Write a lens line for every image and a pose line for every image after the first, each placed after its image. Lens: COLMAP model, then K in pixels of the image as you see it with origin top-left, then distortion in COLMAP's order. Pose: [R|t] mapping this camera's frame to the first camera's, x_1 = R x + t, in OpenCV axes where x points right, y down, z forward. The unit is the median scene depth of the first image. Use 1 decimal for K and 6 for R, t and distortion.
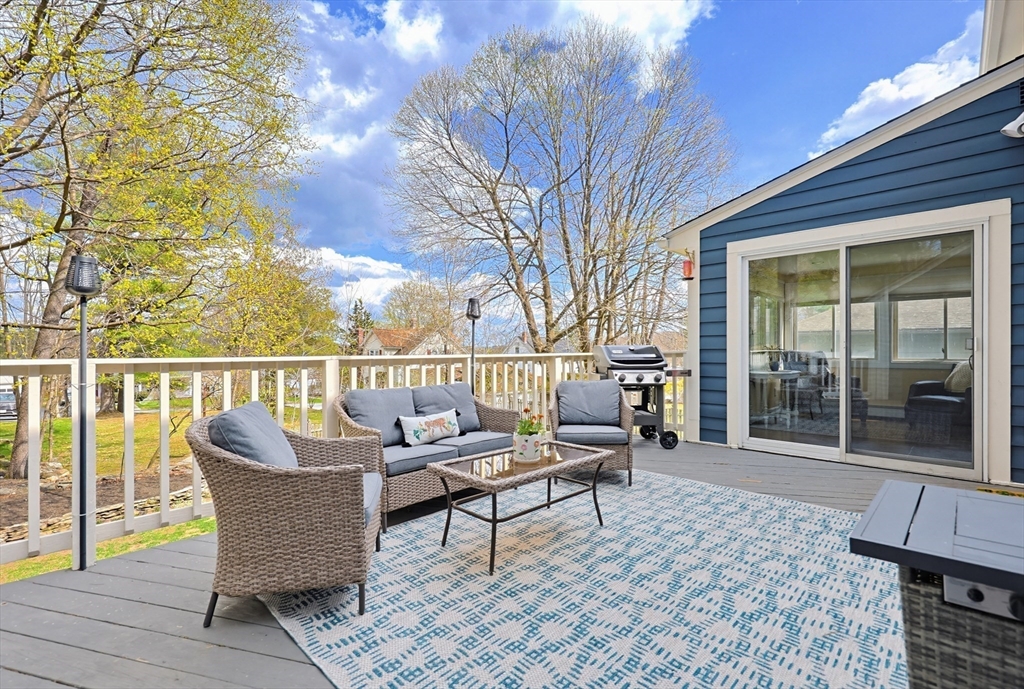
lens RADIAL K [[450.9, 0, 515.3], [0, 450.9, 348.4], [0, 0, 1]] dist [-0.001249, 0.000055]
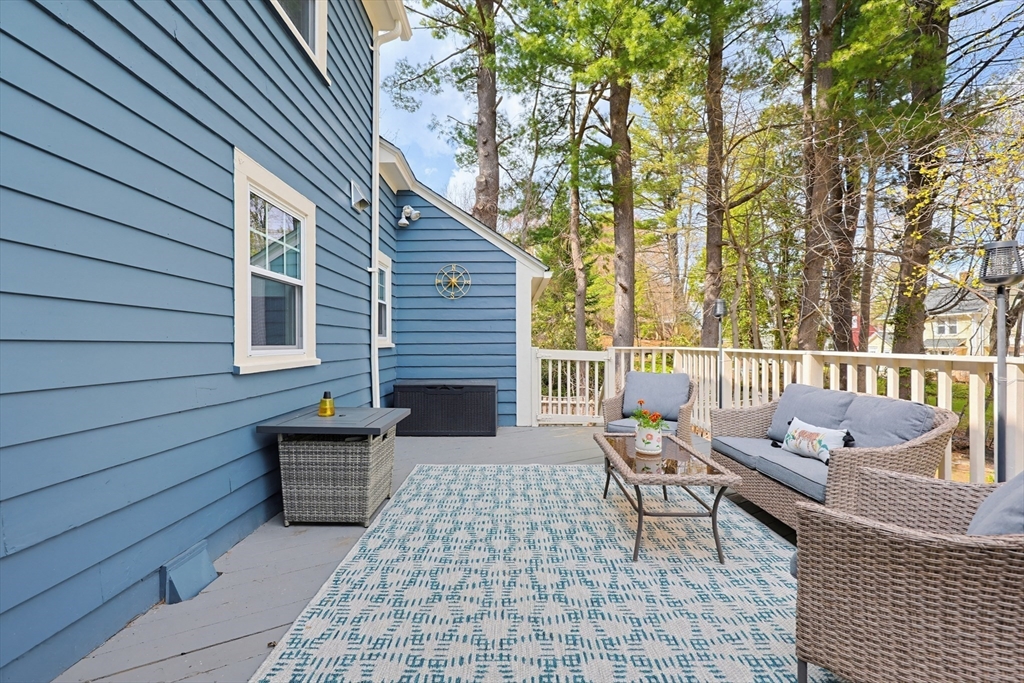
lens RADIAL K [[460.3, 0, 497.9], [0, 460.3, 359.2], [0, 0, 1]] dist [0.001889, 0.000221]
pose [[-0.742584, 0.029557, -0.669101, 0.632035], [0.006051, 0.999281, 0.037427, -0.006271], [0.669726, 0.023744, -0.742228, 0.985954]]
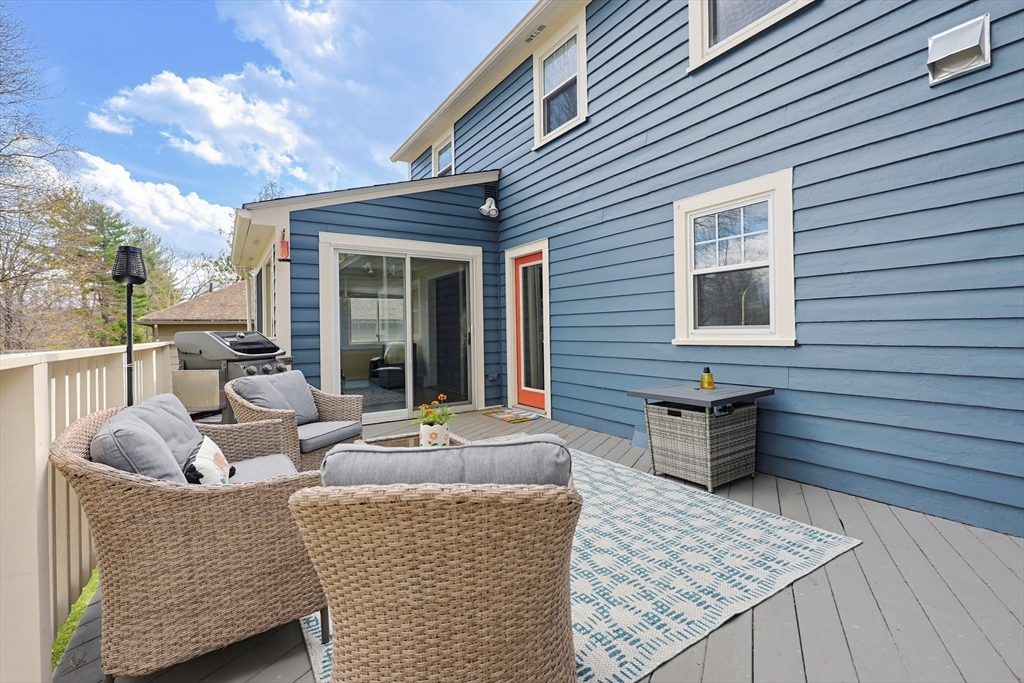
lens RADIAL K [[445.5, 0, 534.2], [0, 445.5, 326.1], [0, 0, 1]] dist [0.009712, 0.000079]
pose [[0.219205, 0.009690, 0.975631, -0.518274], [0.016355, 0.999774, -0.013605, 0.004411], [-0.975542, 0.018939, 0.218997, 0.381747]]
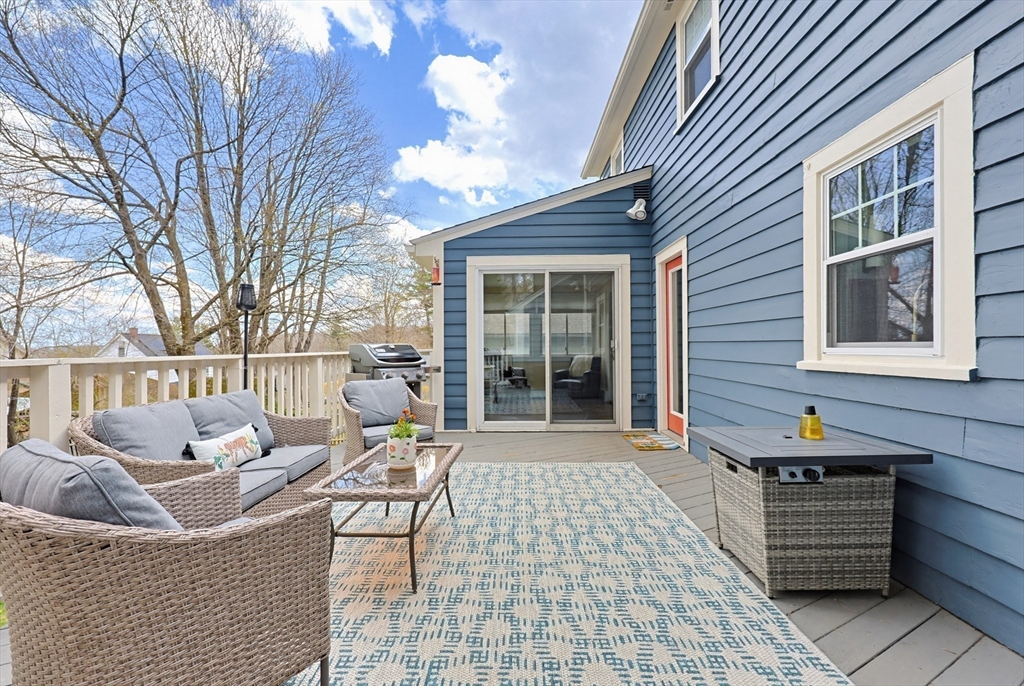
lens RADIAL K [[441.6, 0, 512.0], [0, 441.6, 343.0], [0, 0, 1]] dist [-0.000929, 0.000025]
pose [[0.734436, 0.005479, 0.678656, -0.272280], [0.002941, 0.999932, -0.011255, 0.003645], [-0.678671, 0.010262, 0.734370, 0.108215]]
